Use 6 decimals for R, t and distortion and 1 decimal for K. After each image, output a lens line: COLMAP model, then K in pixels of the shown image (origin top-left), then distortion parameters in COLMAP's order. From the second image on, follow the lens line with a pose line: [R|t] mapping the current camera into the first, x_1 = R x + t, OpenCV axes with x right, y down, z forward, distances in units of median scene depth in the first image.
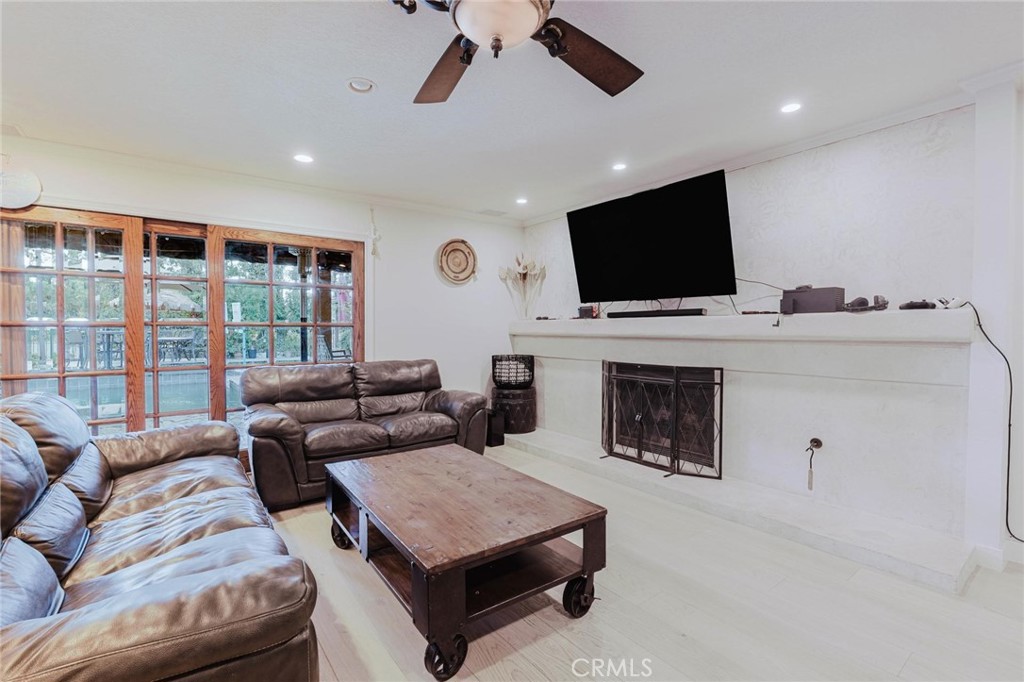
lens RADIAL K [[456.6, 0, 512.3], [0, 456.6, 339.7], [0, 0, 1]] dist [-0.003778, 0.000301]
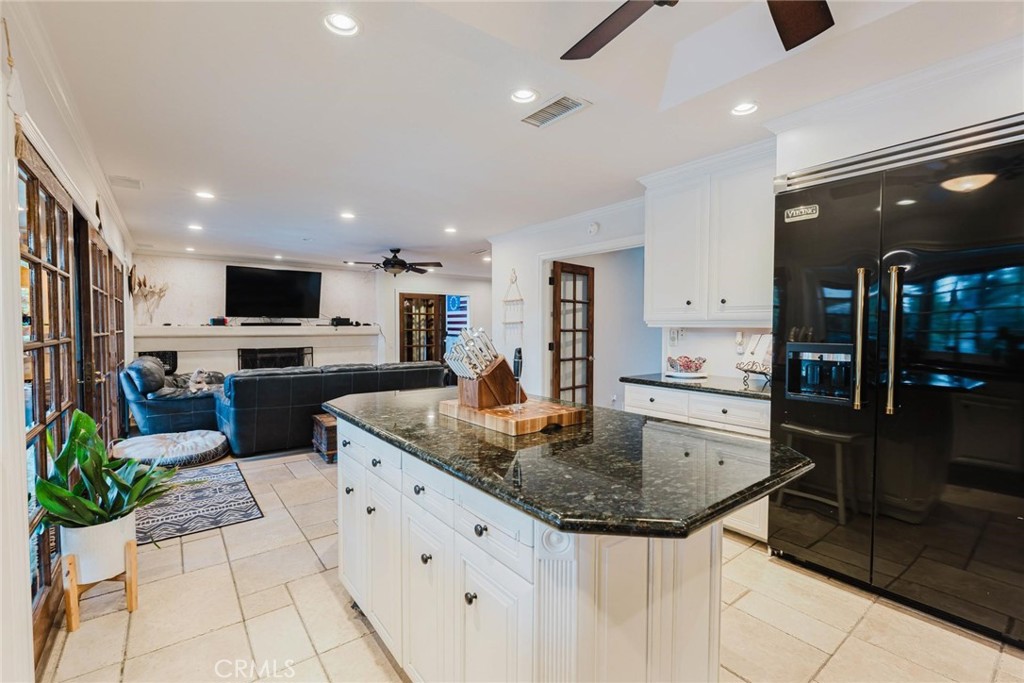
lens RADIAL K [[456.6, 0, 515.7], [0, 456.6, 338.3], [0, 0, 1]] dist [-0.003778, 0.000301]
pose [[-0.031973, -0.033265, 0.998935, -1.893315], [0.015716, 0.999306, 0.033781, -0.048522], [-0.999365, 0.016779, -0.031428, -0.036099]]
